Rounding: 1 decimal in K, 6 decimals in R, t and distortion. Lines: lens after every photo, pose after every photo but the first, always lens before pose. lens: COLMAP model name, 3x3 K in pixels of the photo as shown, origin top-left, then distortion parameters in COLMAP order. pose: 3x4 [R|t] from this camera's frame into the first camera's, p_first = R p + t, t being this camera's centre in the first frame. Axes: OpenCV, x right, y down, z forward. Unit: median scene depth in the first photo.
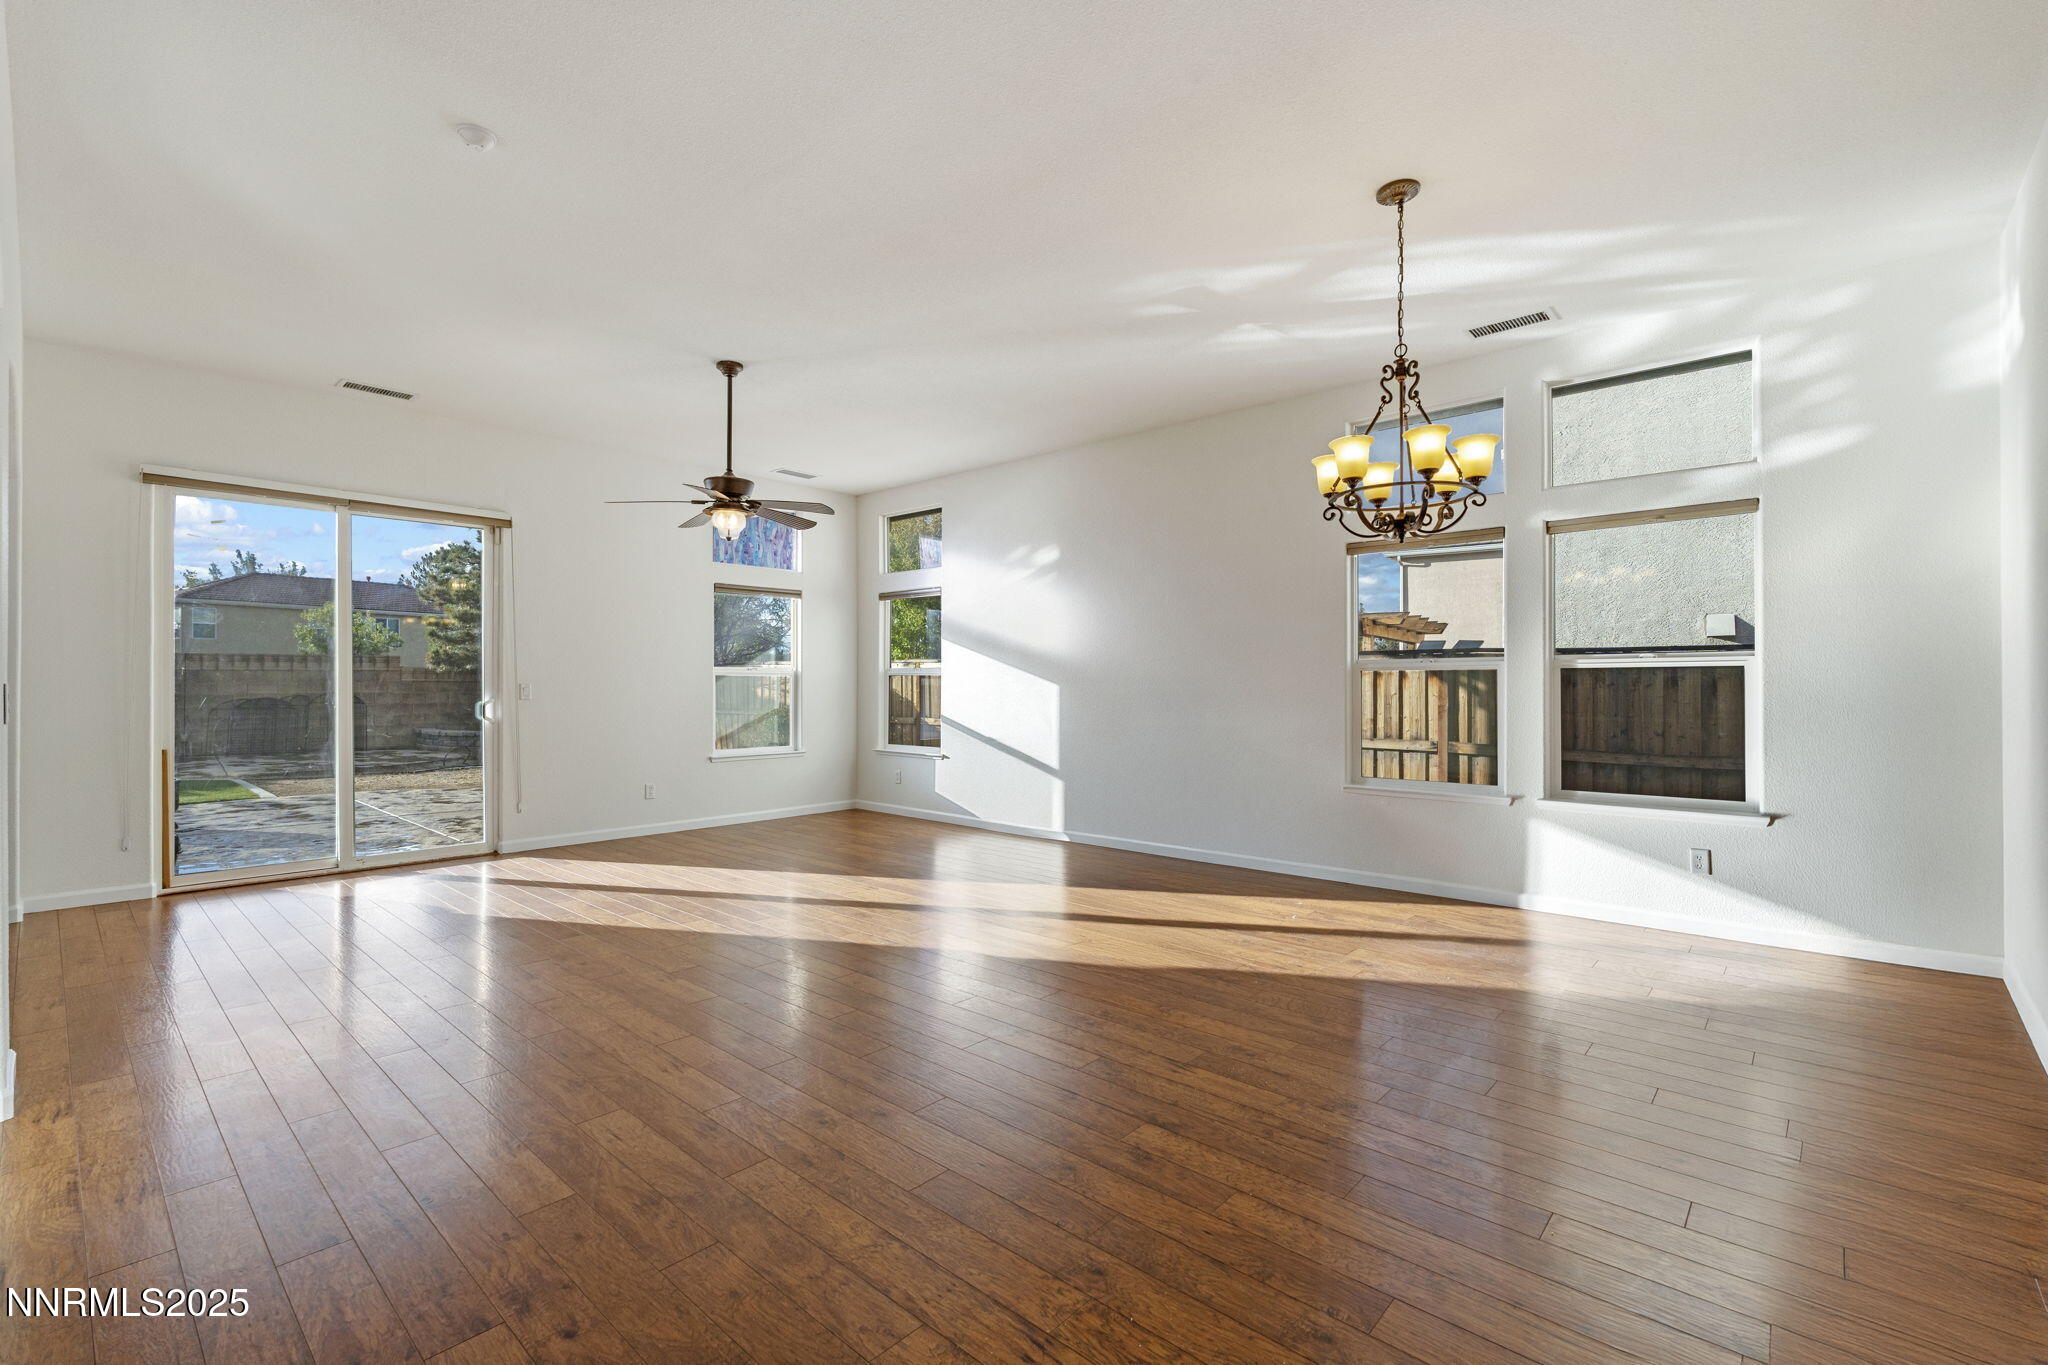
lens RADIAL K [[905.4, 0, 1015.2], [0, 905.4, 679.4], [0, 0, 1]] dist [0.000285, 0.000300]
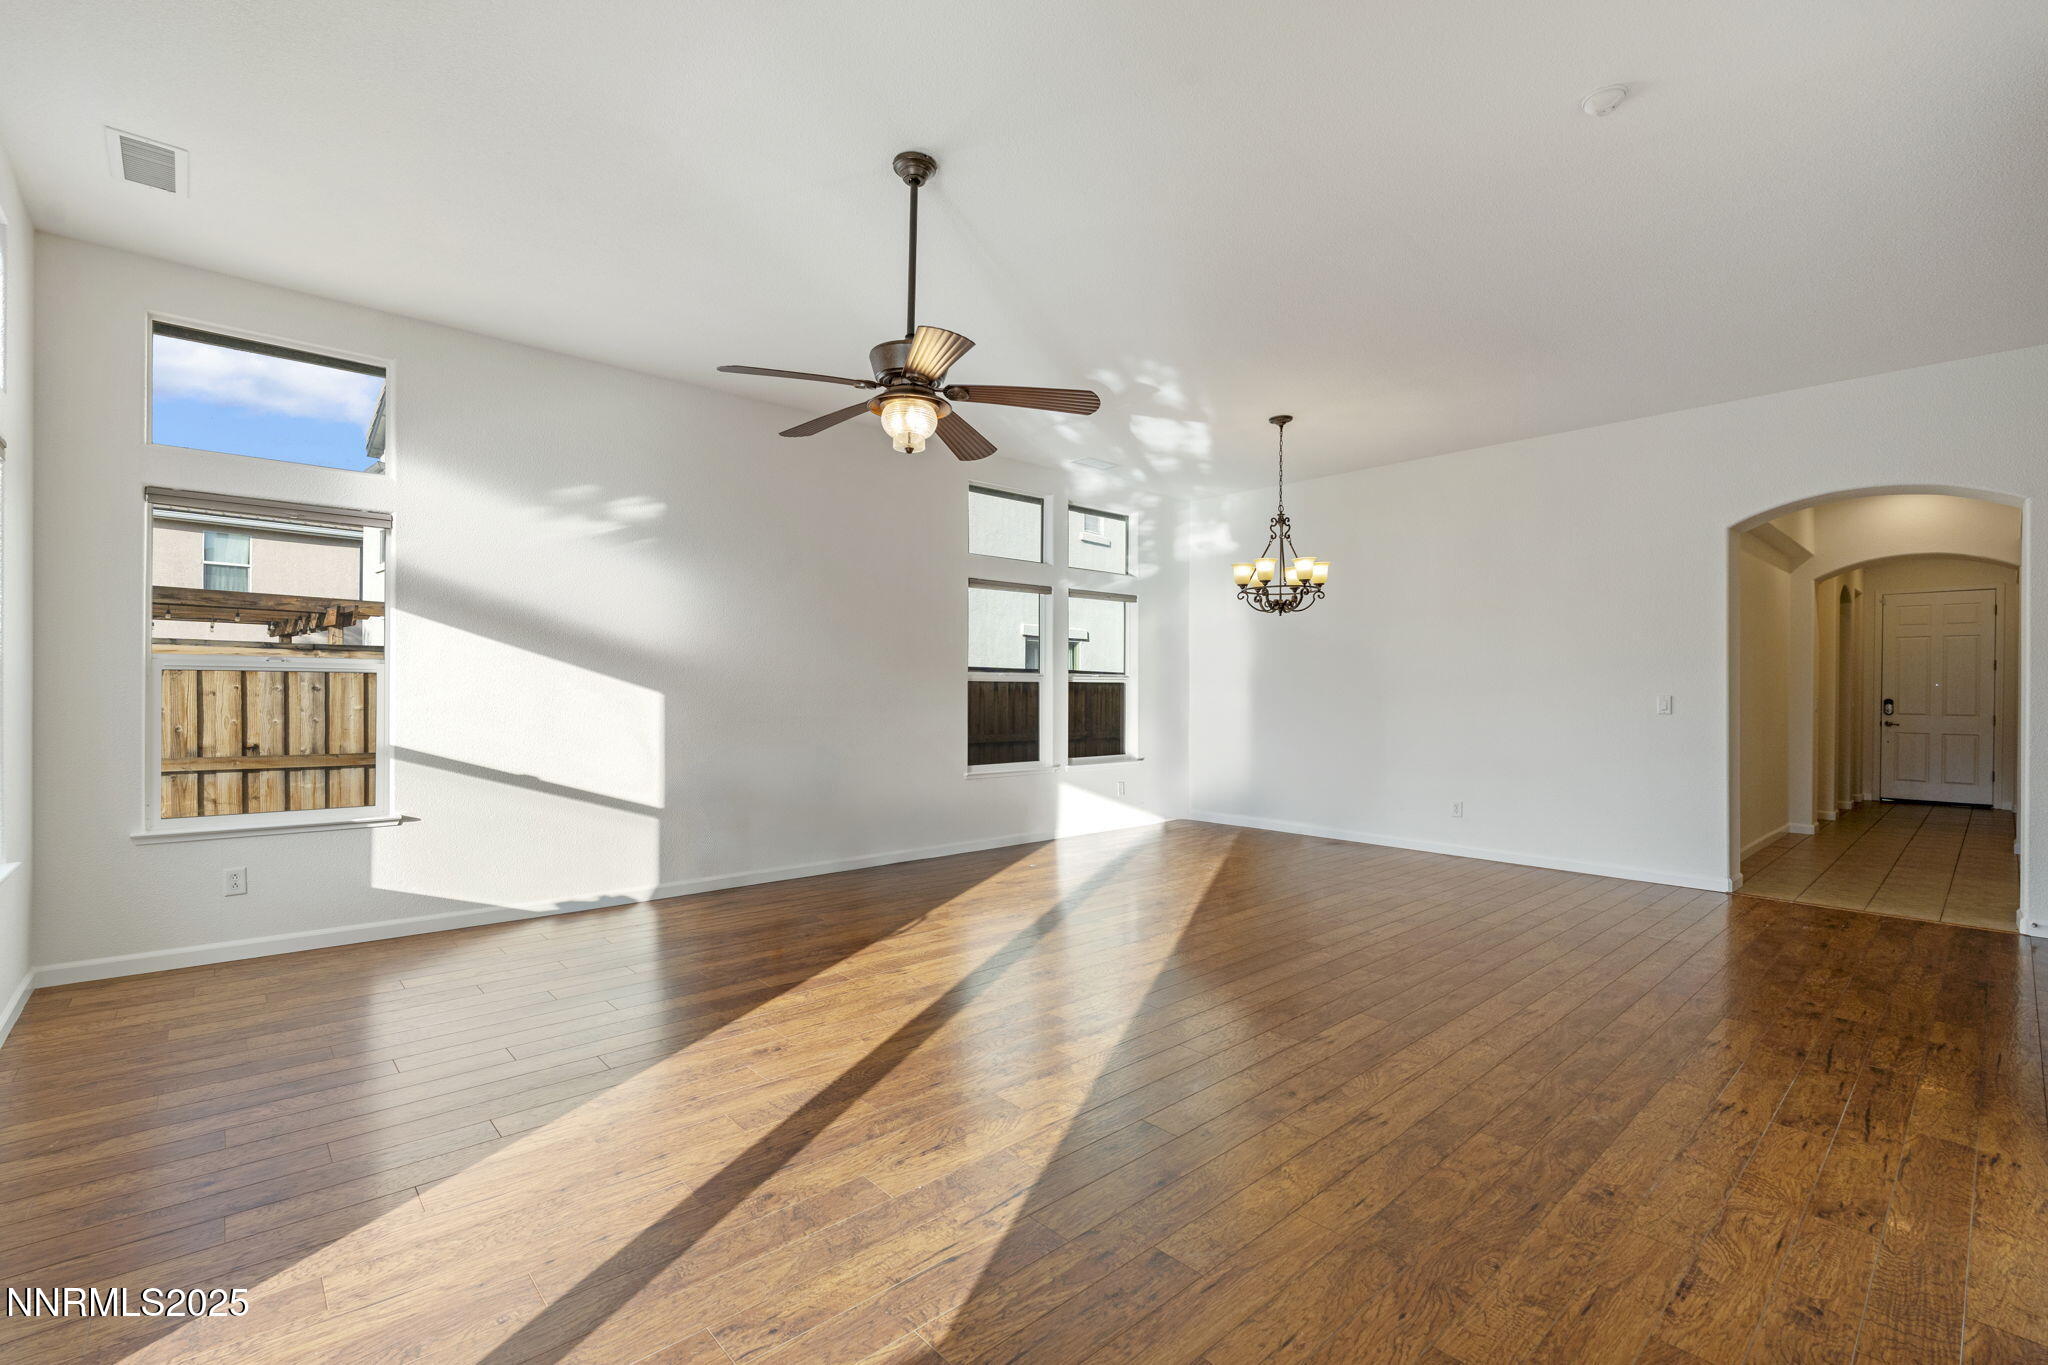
lens RADIAL K [[905.4, 0, 1006.7], [0, 905.4, 702.6], [0, 0, 1]] dist [0.000285, 0.000300]
pose [[0.092753, -0.013274, 0.995601, -0.727520], [-0.012464, 0.999817, 0.014491, 0.000740], [-0.995611, -0.013753, 0.092571, 0.704471]]
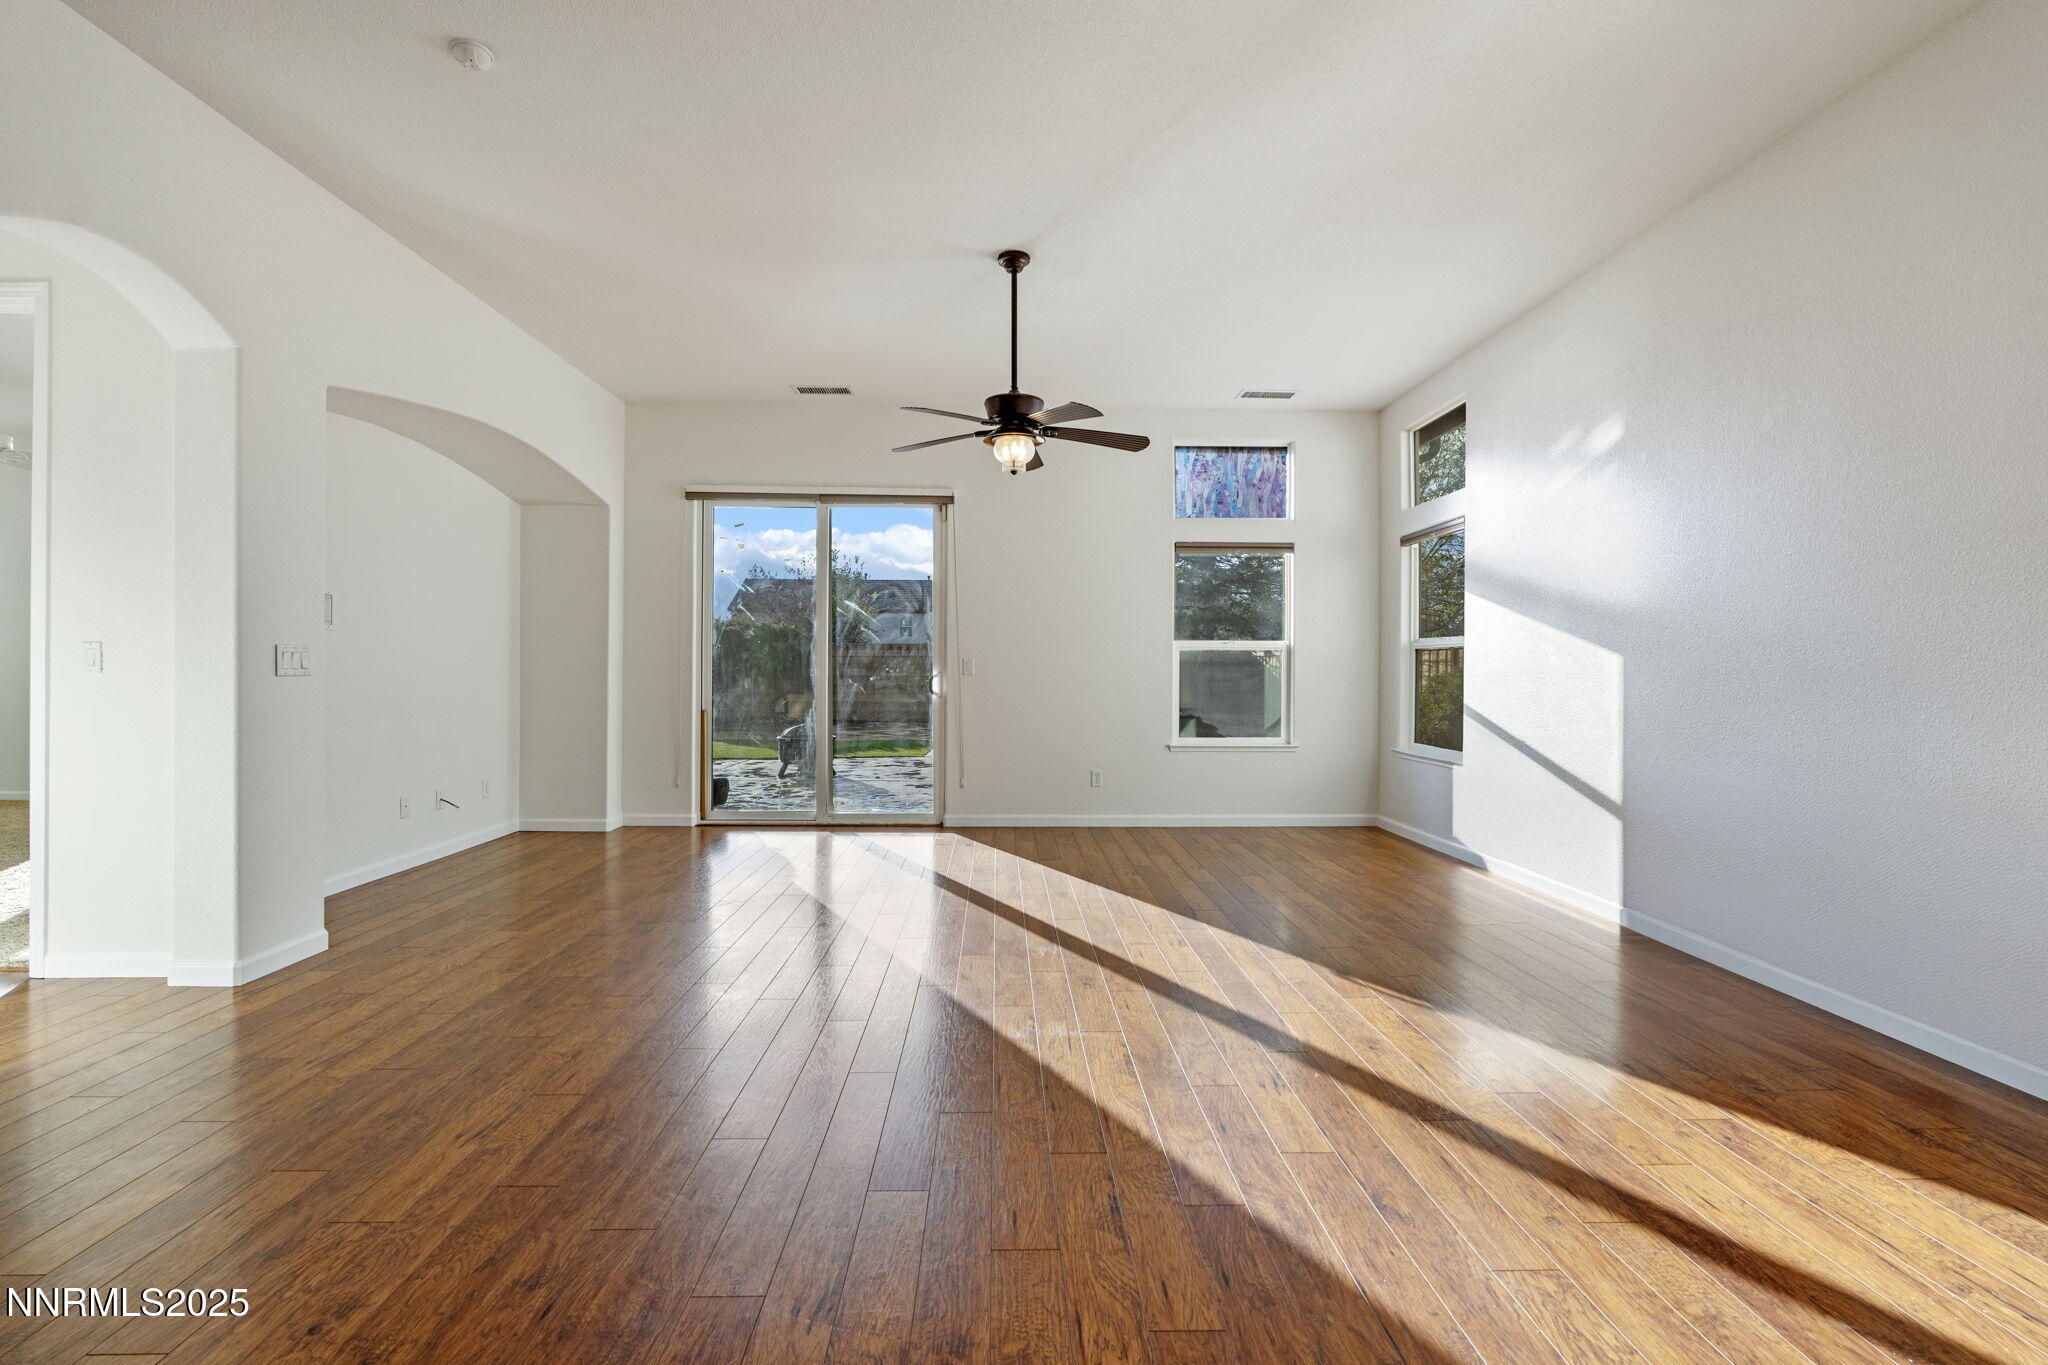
lens RADIAL K [[905.4, 0, 1007.7], [0, 905.4, 662.8], [0, 0, 1]] dist [0.000285, 0.000300]
pose [[0.690005, -0.004147, -0.723793, 0.212739], [-0.001013, 0.999977, -0.006696, 0.016376], [0.723804, 0.005353, 0.689985, 0.351508]]
